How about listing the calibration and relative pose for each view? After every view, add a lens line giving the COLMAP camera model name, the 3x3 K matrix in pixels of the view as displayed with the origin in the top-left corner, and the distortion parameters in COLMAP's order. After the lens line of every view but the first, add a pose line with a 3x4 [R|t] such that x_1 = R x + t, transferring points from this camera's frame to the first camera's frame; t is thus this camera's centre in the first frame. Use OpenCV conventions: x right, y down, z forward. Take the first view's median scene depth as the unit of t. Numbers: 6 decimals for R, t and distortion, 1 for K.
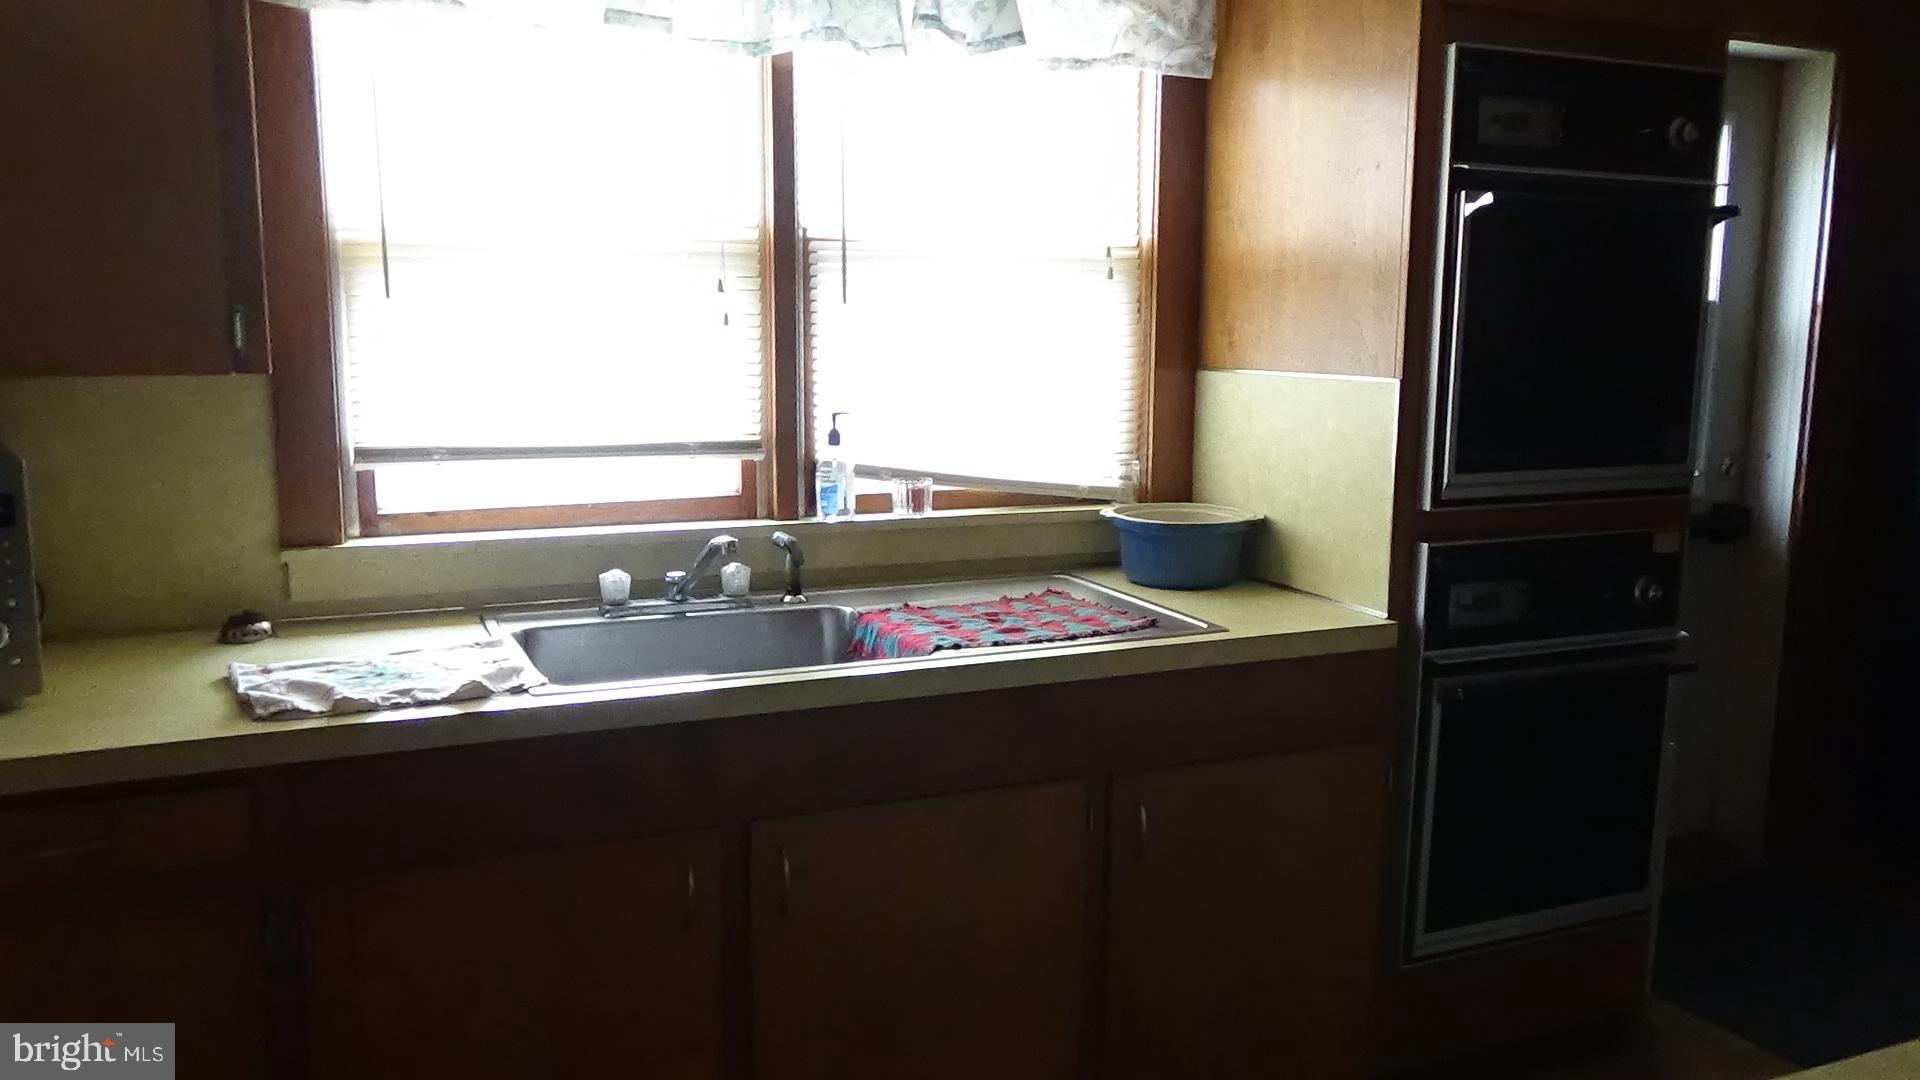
lens RADIAL K [[1490.2, 0, 960.0], [0, 1490.2, 540.0], [0, 0, 1]] dist [-0.031836, 0.010552]
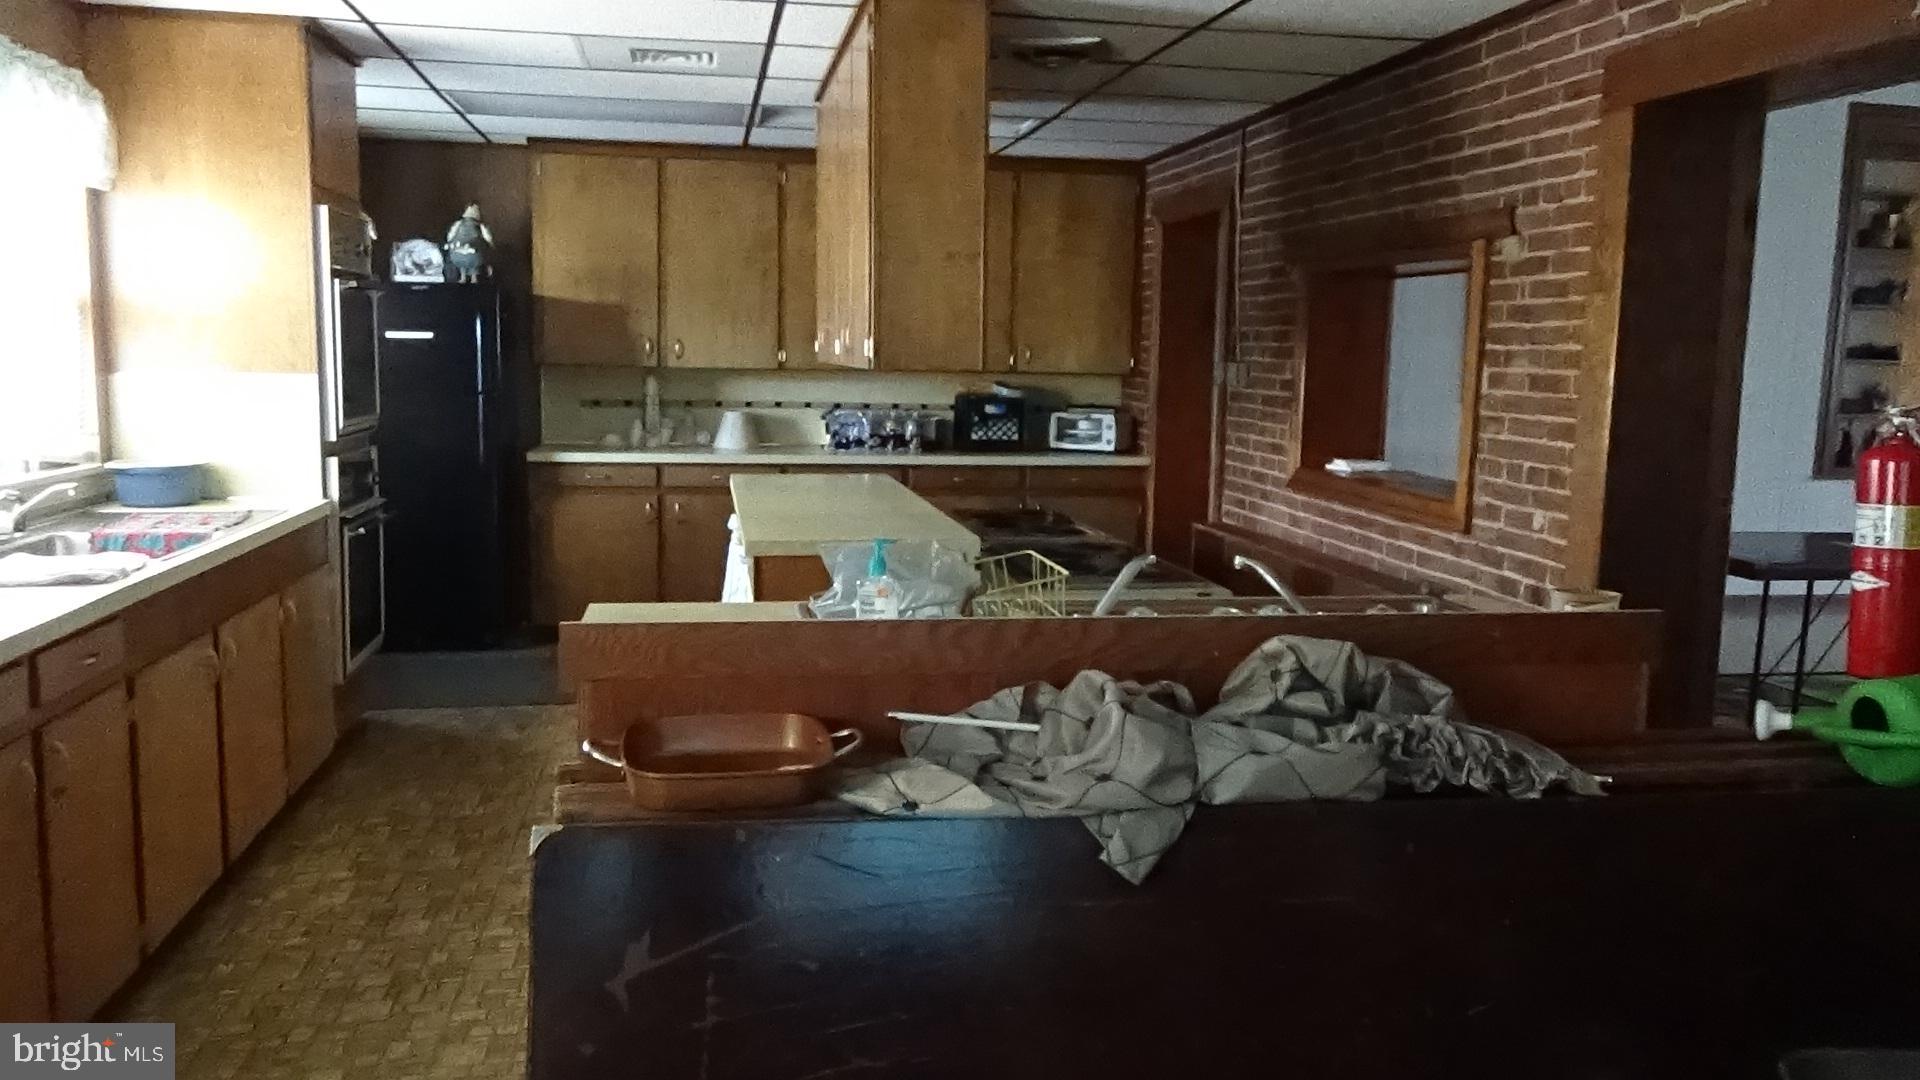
lens RADIAL K [[1490.2, 0, 960.0], [0, 1490.2, 540.0], [0, 0, 1]] dist [-0.031836, 0.010552]
pose [[0.244065, -0.133642, 0.960506, -1.342469], [0.136414, 0.985342, 0.102434, 0.021222], [-0.960116, 0.106026, 0.258718, -0.275144]]
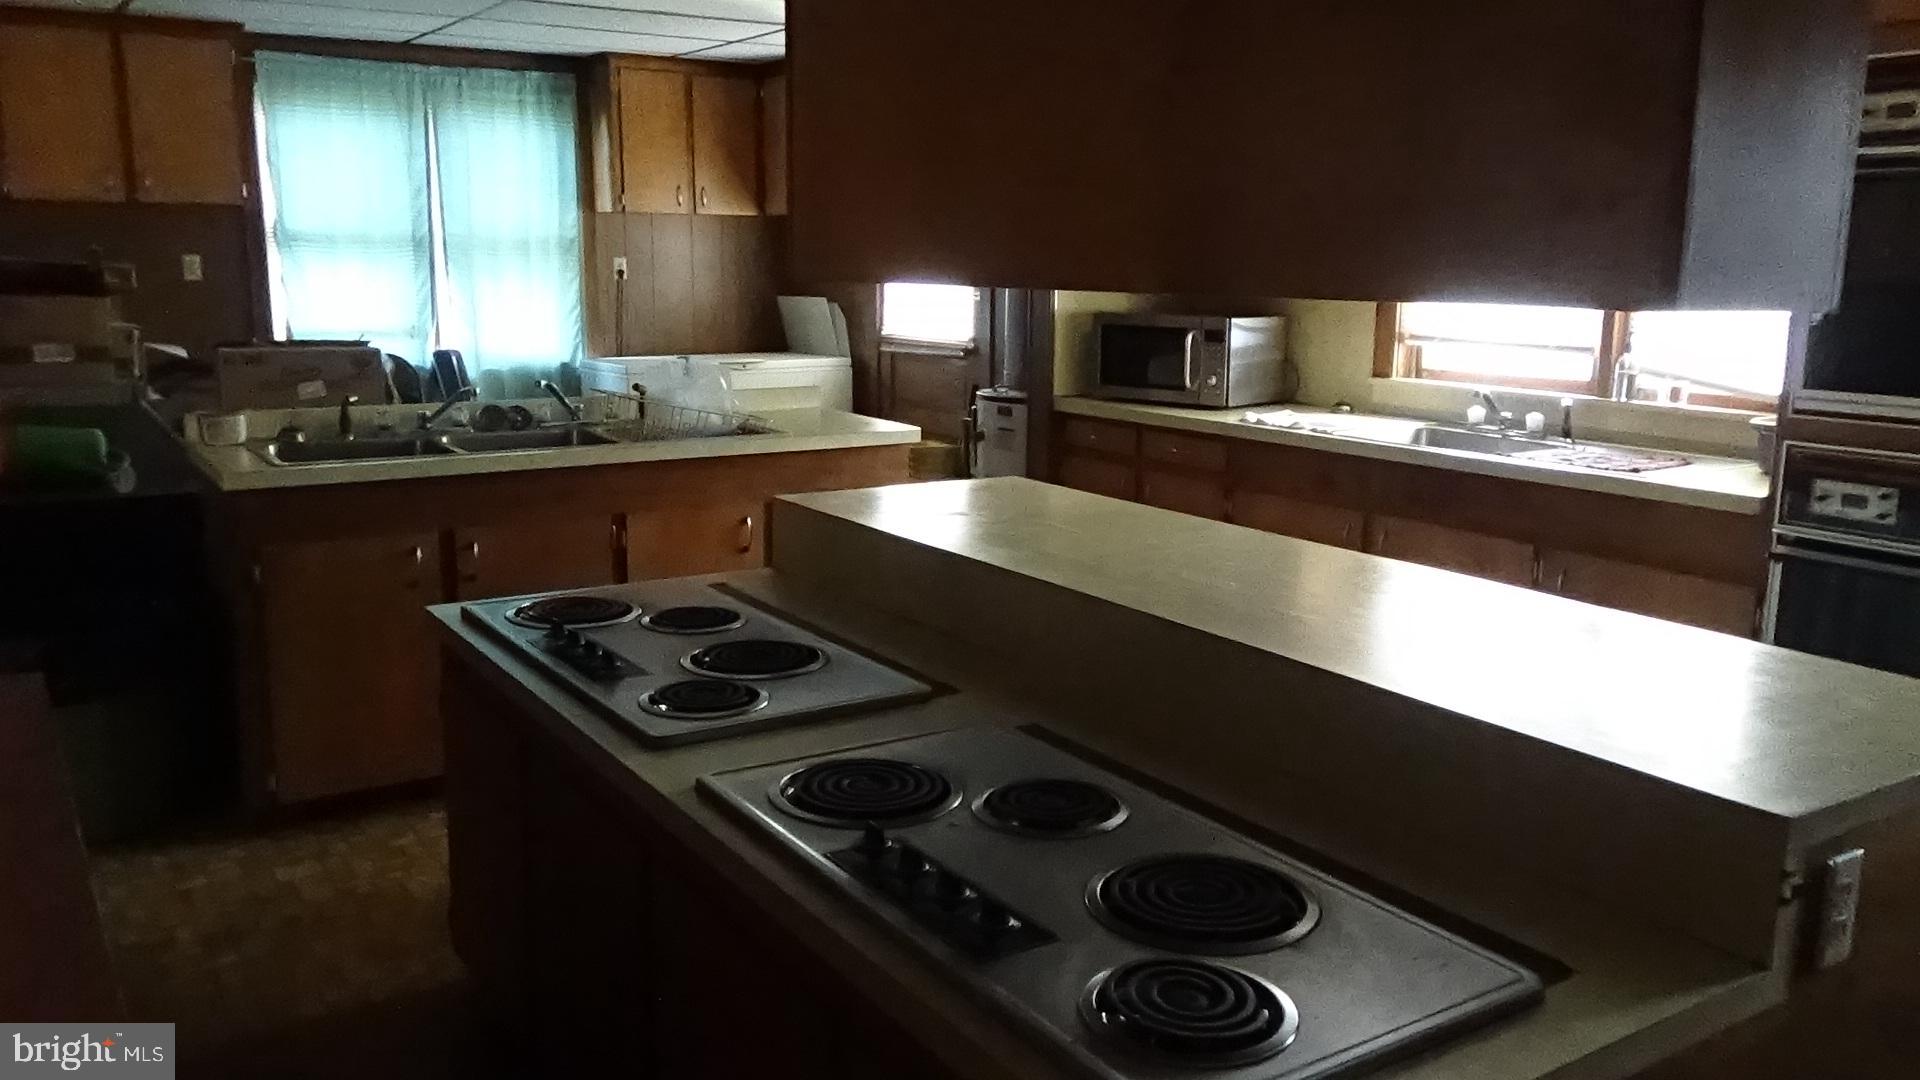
lens RADIAL K [[1490.2, 0, 960.0], [0, 1490.2, 540.0], [0, 0, 1]] dist [-0.031836, 0.010552]
pose [[0.161502, 0.174629, -0.971299, 1.481367], [-0.164555, 0.975206, 0.147970, 0.014776], [0.973056, 0.135935, 0.186233, 0.047633]]
